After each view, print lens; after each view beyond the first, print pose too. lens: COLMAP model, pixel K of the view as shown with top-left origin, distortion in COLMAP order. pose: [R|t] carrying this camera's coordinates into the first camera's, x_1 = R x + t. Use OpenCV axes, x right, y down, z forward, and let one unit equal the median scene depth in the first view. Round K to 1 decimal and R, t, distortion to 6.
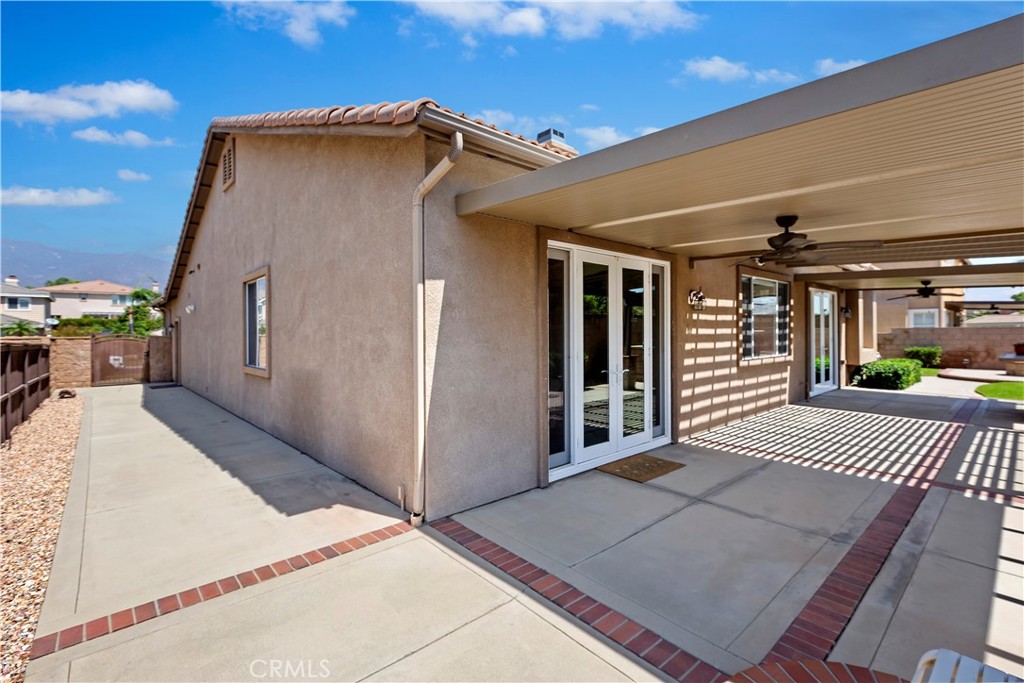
lens RADIAL K [[467.2, 0, 499.3], [0, 467.2, 321.8], [0, 0, 1]] dist [0.002968, -0.001186]
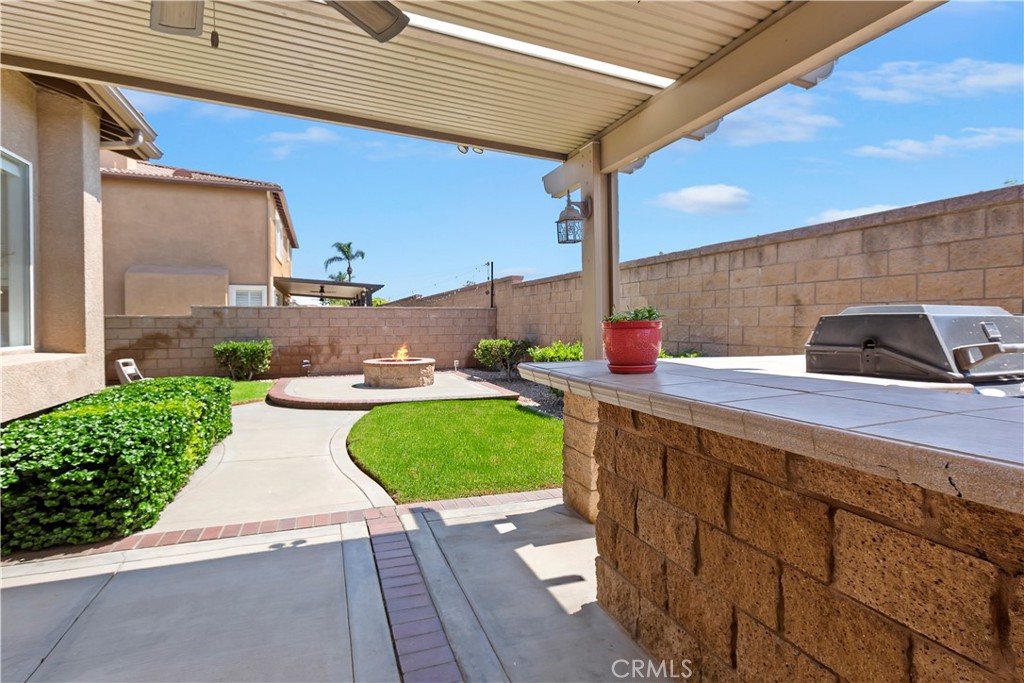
lens RADIAL K [[467.2, 0, 510.9], [0, 467.2, 337.2], [0, 0, 1]] dist [0.002968, -0.001186]
pose [[0.326864, -0.019210, 0.944876, 0.501692], [-0.017651, 0.999495, 0.026427, 0.029991], [-0.944907, -0.025316, 0.326359, 0.538303]]
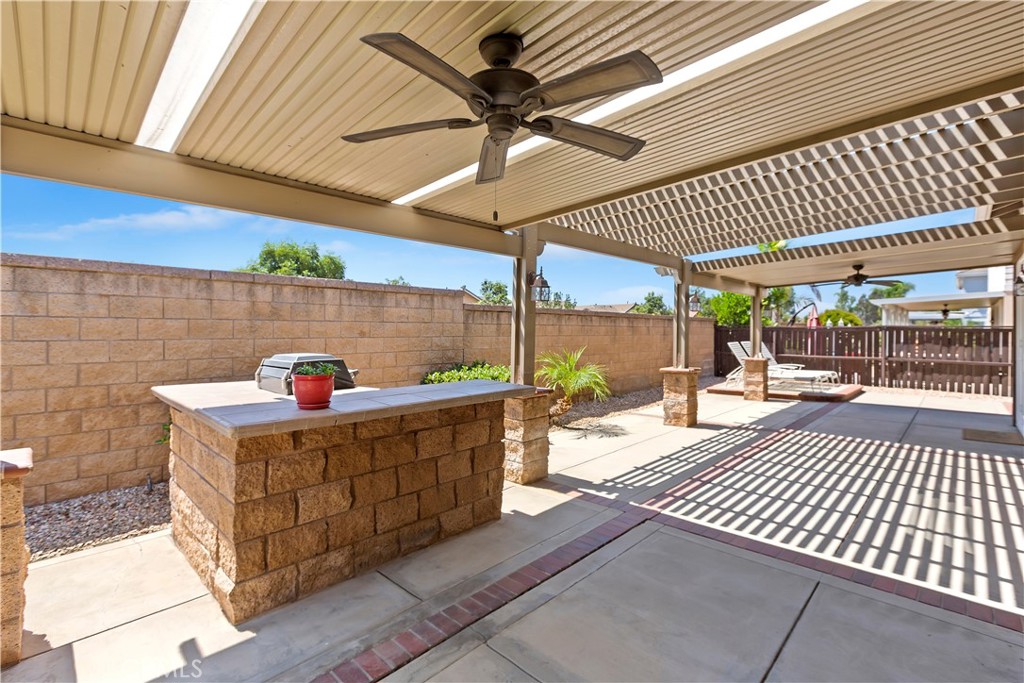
lens RADIAL K [[467.2, 0, 515.1], [0, 467.2, 340.6], [0, 0, 1]] dist [0.002968, -0.001186]
pose [[-0.997912, 0.016802, -0.062366, 0.750681], [0.016531, 0.999852, 0.004854, -0.030599], [0.062438, 0.003813, -0.998042, 1.389075]]
